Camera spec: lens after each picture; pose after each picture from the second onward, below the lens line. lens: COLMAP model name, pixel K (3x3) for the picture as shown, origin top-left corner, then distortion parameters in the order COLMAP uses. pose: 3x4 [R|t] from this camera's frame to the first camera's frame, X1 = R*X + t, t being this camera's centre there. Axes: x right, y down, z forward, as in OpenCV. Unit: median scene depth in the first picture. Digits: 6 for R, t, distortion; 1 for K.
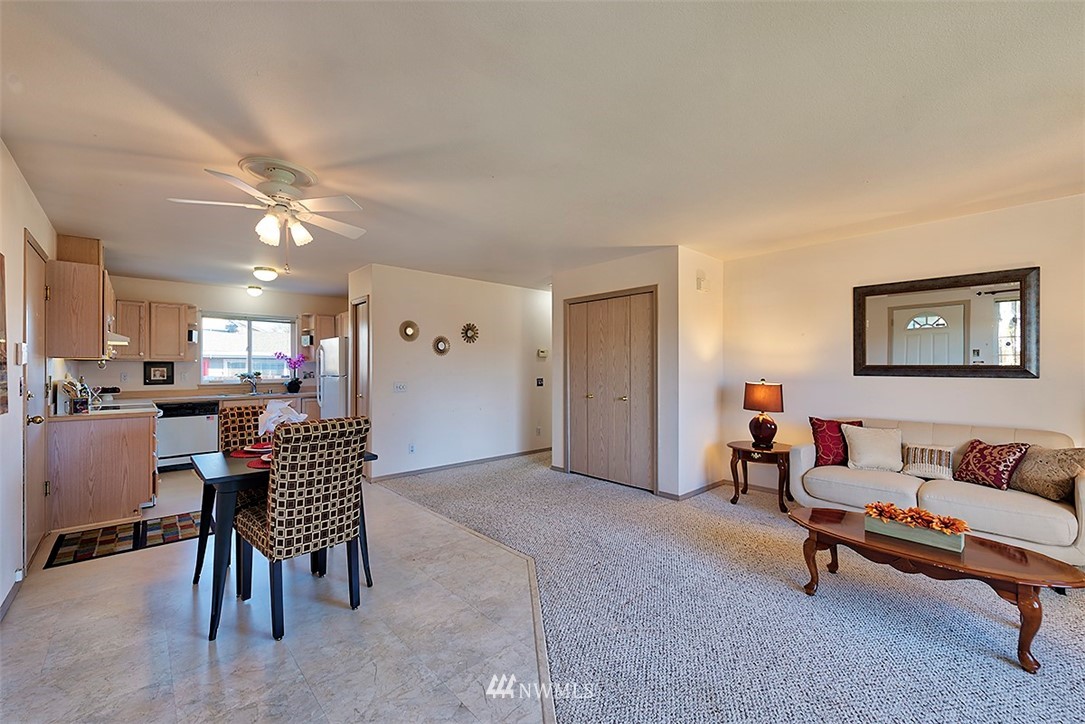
lens RADIAL K [[438.7, 0, 547.9], [0, 438.7, 363.5], [0, 0, 1]] dist [0.001489, -0.000014]
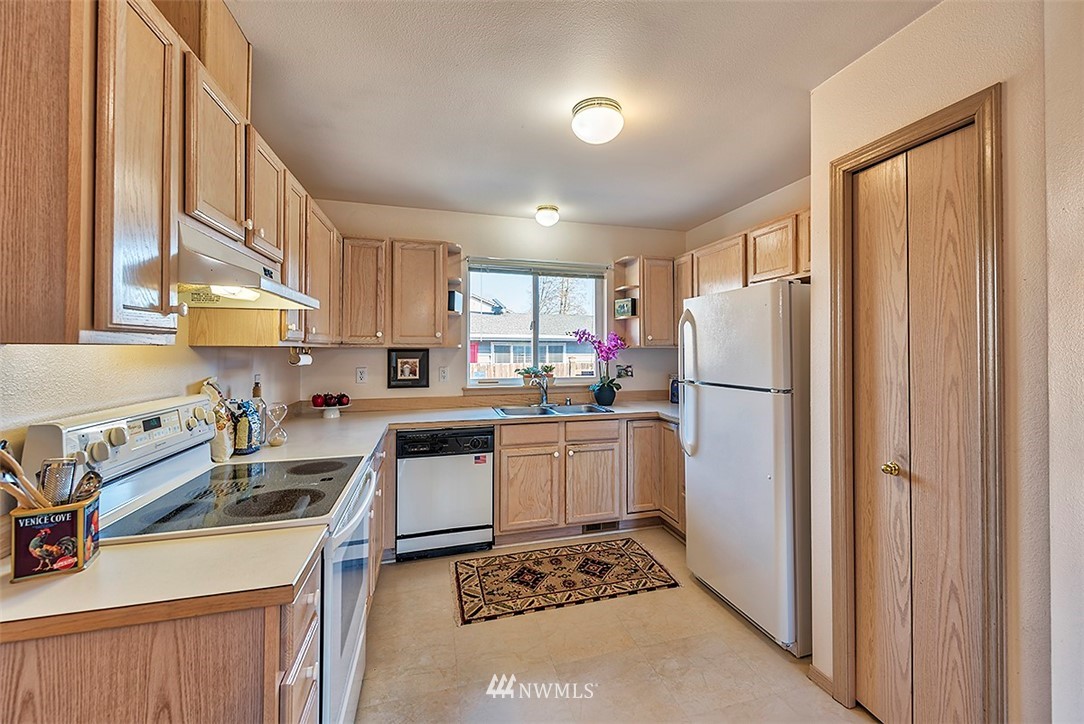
lens RADIAL K [[445.1, 0, 572.0], [0, 445.1, 342.6], [0, 0, 1]] dist [0.001407, 0.000175]
pose [[0.901032, -0.003257, -0.433741, -0.442460], [0.000424, 0.999978, -0.006628, -0.007279], [0.433753, 0.005788, 0.901013, 0.571816]]
